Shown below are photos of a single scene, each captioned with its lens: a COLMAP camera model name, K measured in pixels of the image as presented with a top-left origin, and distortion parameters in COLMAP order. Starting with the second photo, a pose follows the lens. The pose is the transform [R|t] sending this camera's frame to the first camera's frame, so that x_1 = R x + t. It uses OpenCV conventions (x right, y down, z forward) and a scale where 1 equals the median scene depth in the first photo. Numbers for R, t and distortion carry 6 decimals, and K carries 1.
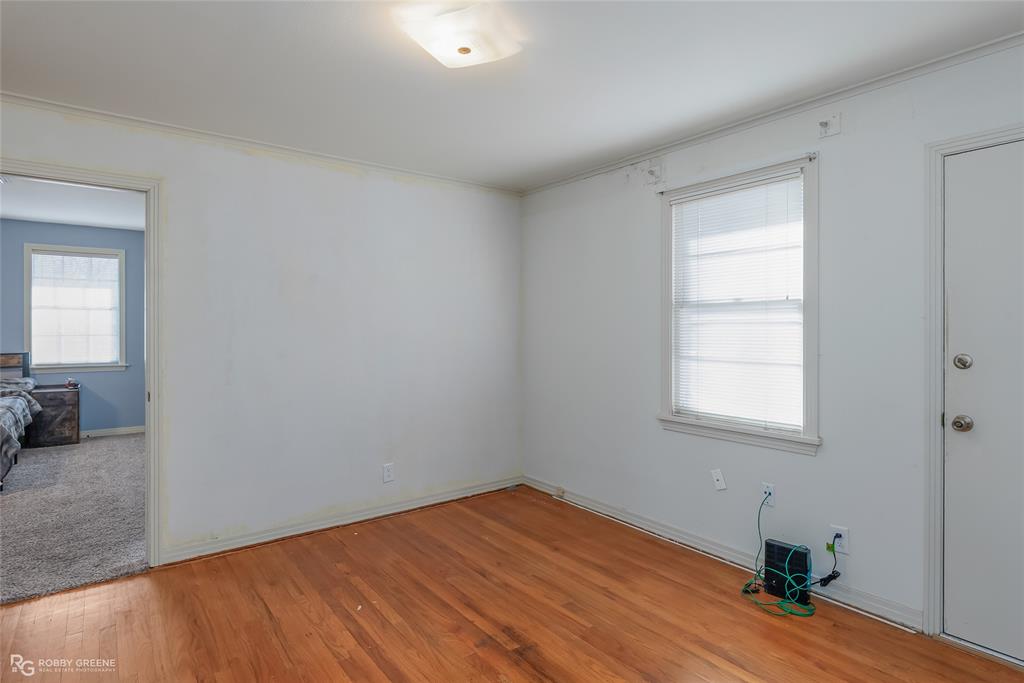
lens RADIAL K [[545.4, 0, 514.0], [0, 545.4, 324.9], [0, 0, 1]] dist [-0.006911, 0.001972]
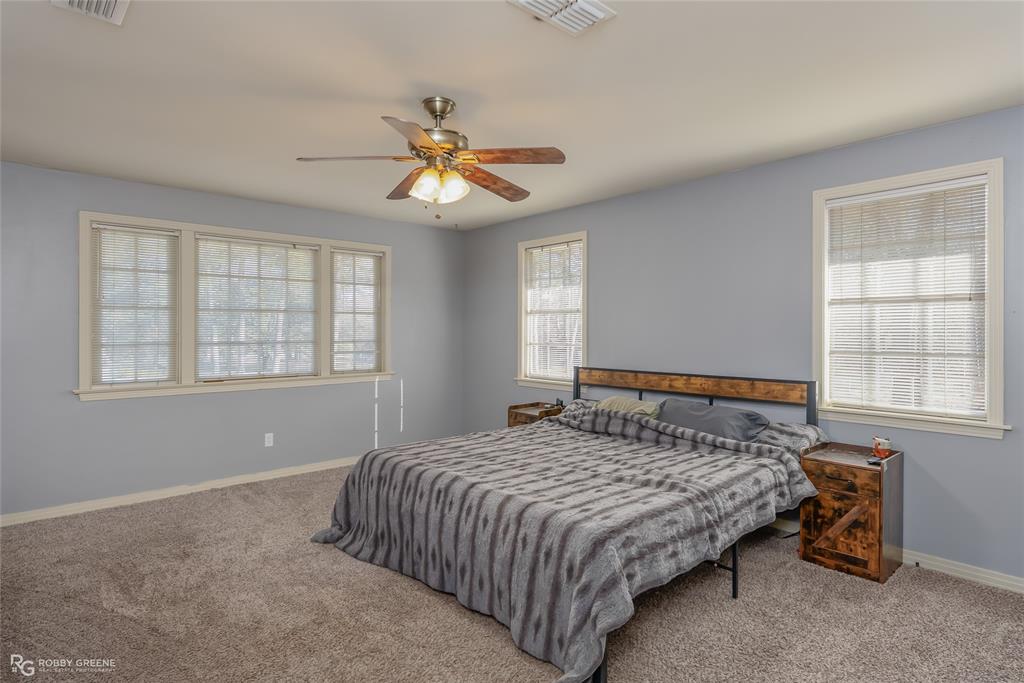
lens RADIAL K [[545.4, 0, 512.8], [0, 545.4, 336.3], [0, 0, 1]] dist [-0.006911, 0.001972]
pose [[0.079929, 0.008215, -0.996767, -0.363717], [0.001062, 0.999965, 0.008327, -0.001593], [0.996800, -0.001724, 0.079917, 0.658811]]
